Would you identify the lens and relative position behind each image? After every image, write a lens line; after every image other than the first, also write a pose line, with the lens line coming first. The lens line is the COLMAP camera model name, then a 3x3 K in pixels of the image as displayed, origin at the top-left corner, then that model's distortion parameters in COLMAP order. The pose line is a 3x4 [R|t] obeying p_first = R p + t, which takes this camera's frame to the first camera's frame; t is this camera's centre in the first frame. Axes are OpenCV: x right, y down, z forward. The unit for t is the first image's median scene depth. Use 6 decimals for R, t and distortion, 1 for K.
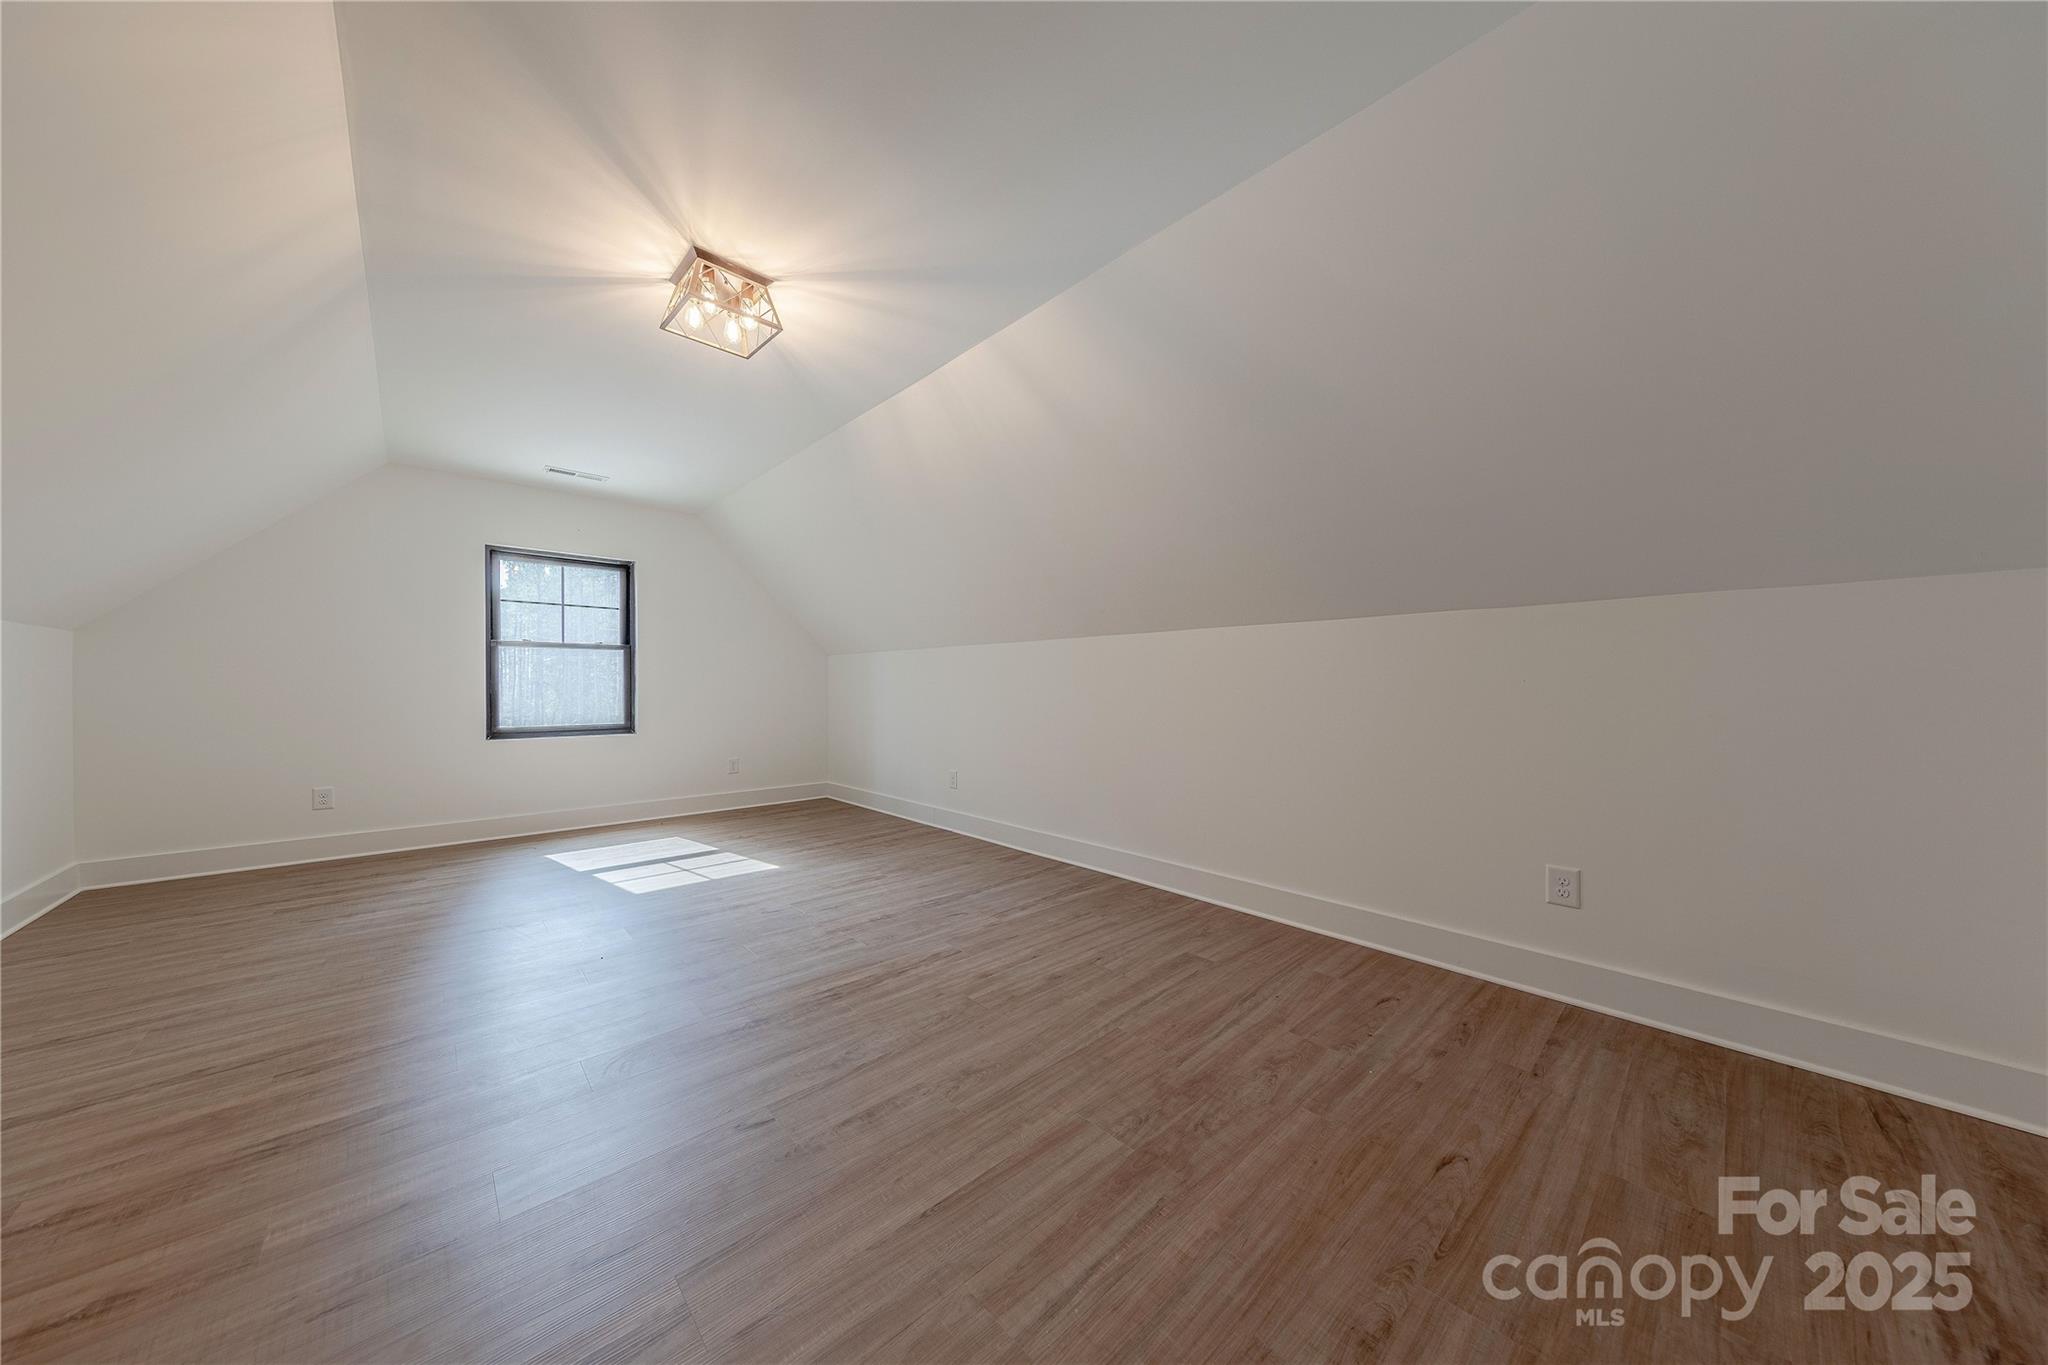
lens RADIAL K [[645.6, 0, 1023.5], [0, 645.6, 685.7], [0, 0, 1]] dist [0.011494, -0.002119]
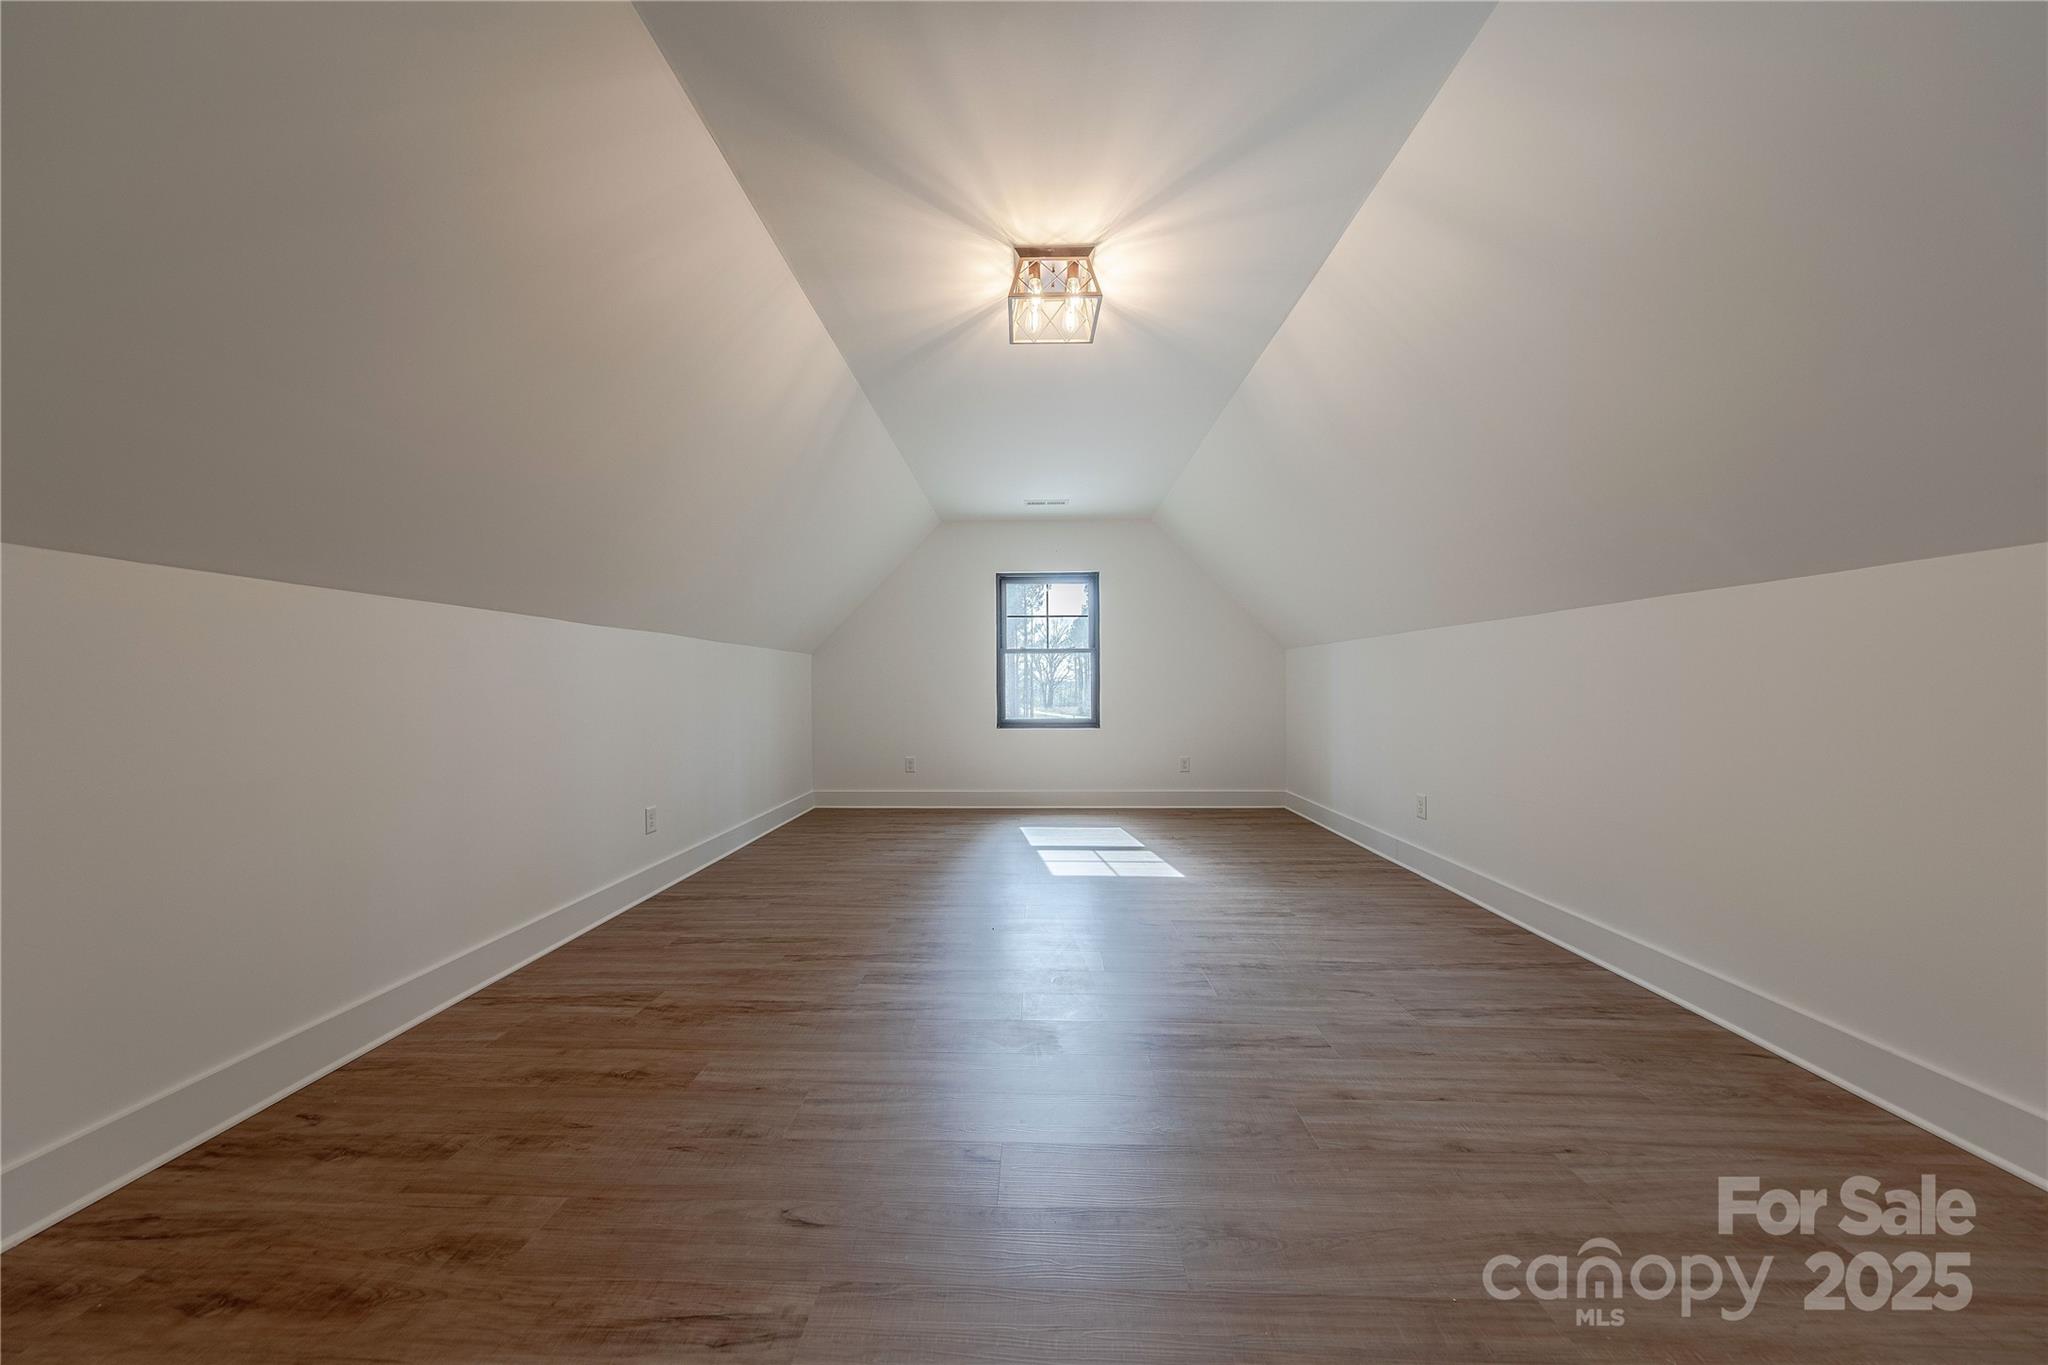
lens RADIAL K [[654.5, 0, 1026.2], [0, 654.5, 690.8], [0, 0, 1]] dist [0.011984, -0.002252]
pose [[0.716931, 0.002592, -0.697139, 0.152146], [0.005505, 0.999941, 0.009379, -0.001710], [0.697122, -0.010561, 0.716875, 0.196978]]
